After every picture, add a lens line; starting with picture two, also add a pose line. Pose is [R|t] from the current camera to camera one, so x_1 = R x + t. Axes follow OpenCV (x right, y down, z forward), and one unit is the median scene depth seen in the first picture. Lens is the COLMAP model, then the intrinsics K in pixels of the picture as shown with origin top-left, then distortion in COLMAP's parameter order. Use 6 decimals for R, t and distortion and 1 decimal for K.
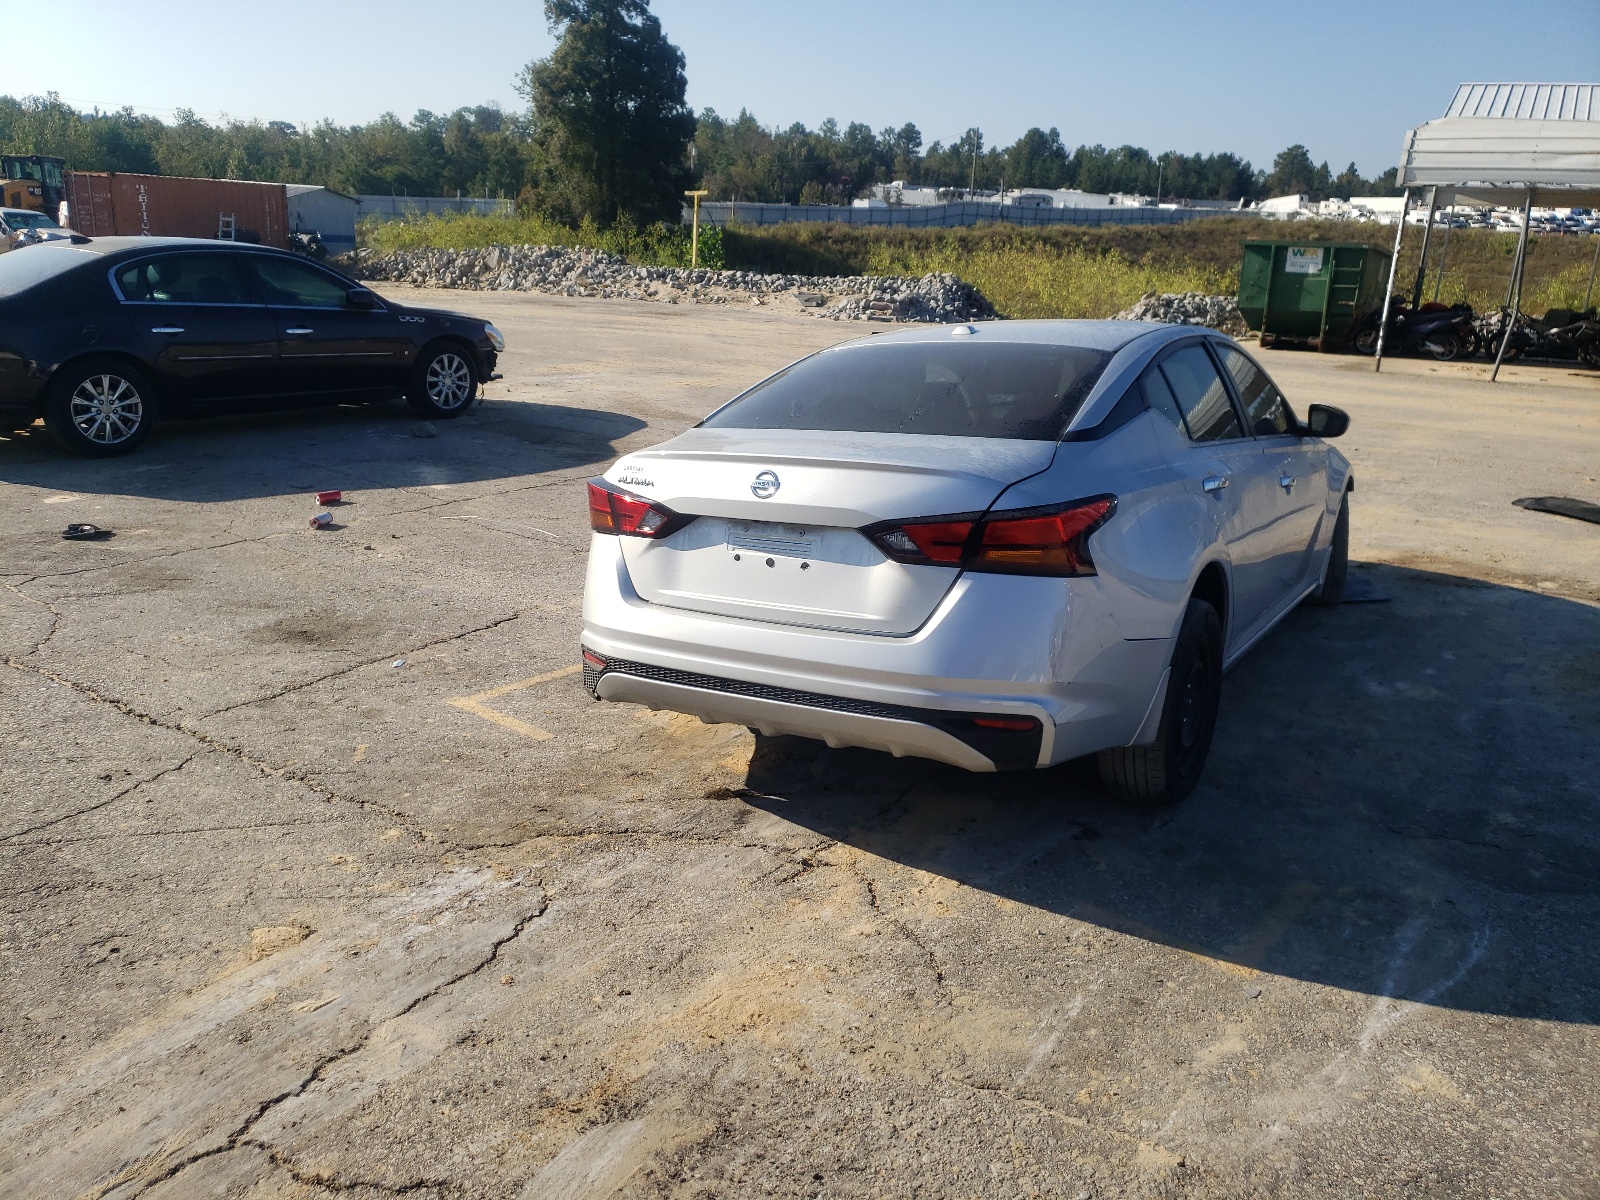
lens RADIAL K [[1258.4, 0, 800.4], [0, 1258.4, 596.4], [0, 0, 1]] dist [0.001525, 0.020712]
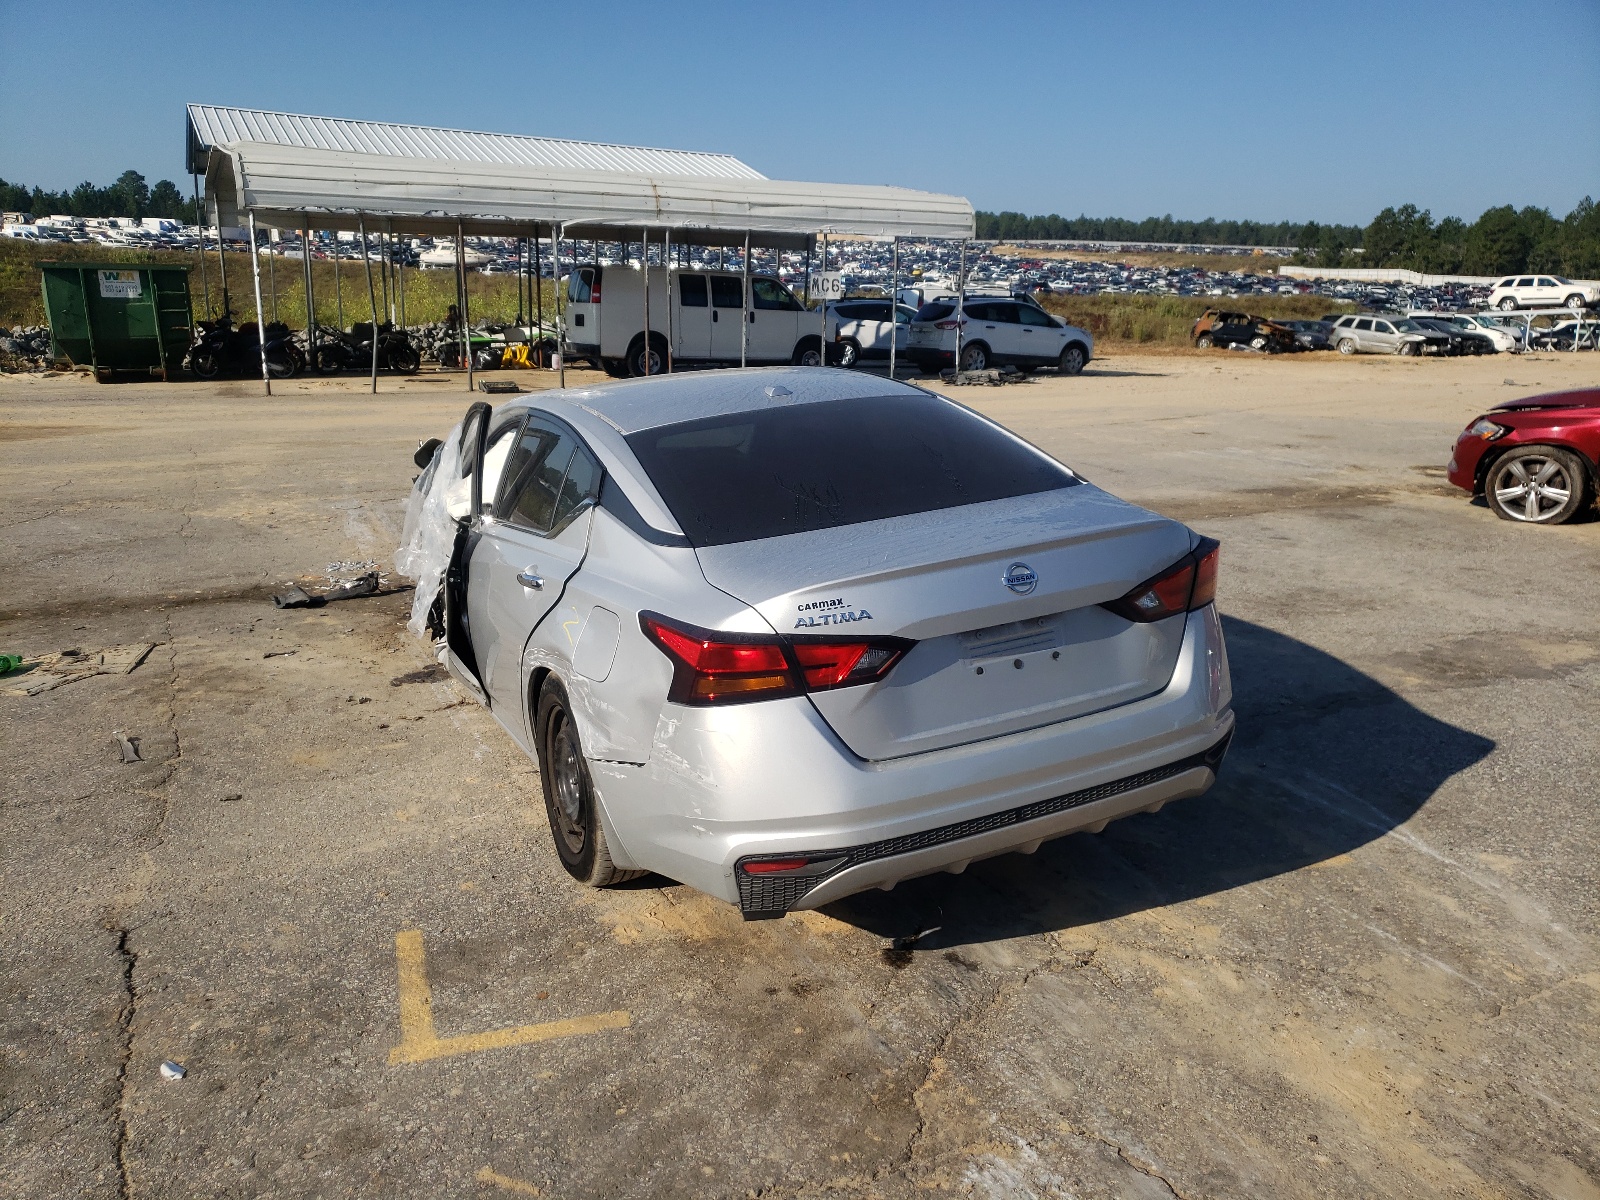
lens RADIAL K [[1258.4, 0, 804.1], [0, 1258.4, 599.7], [0, 0, 1]] dist [0.001525, 0.020712]
pose [[0.543719, -0.232132, 0.806526, -0.149929], [0.238480, 0.964108, 0.116716, -0.038814], [-0.804672, 0.128880, 0.579562, 0.109038]]
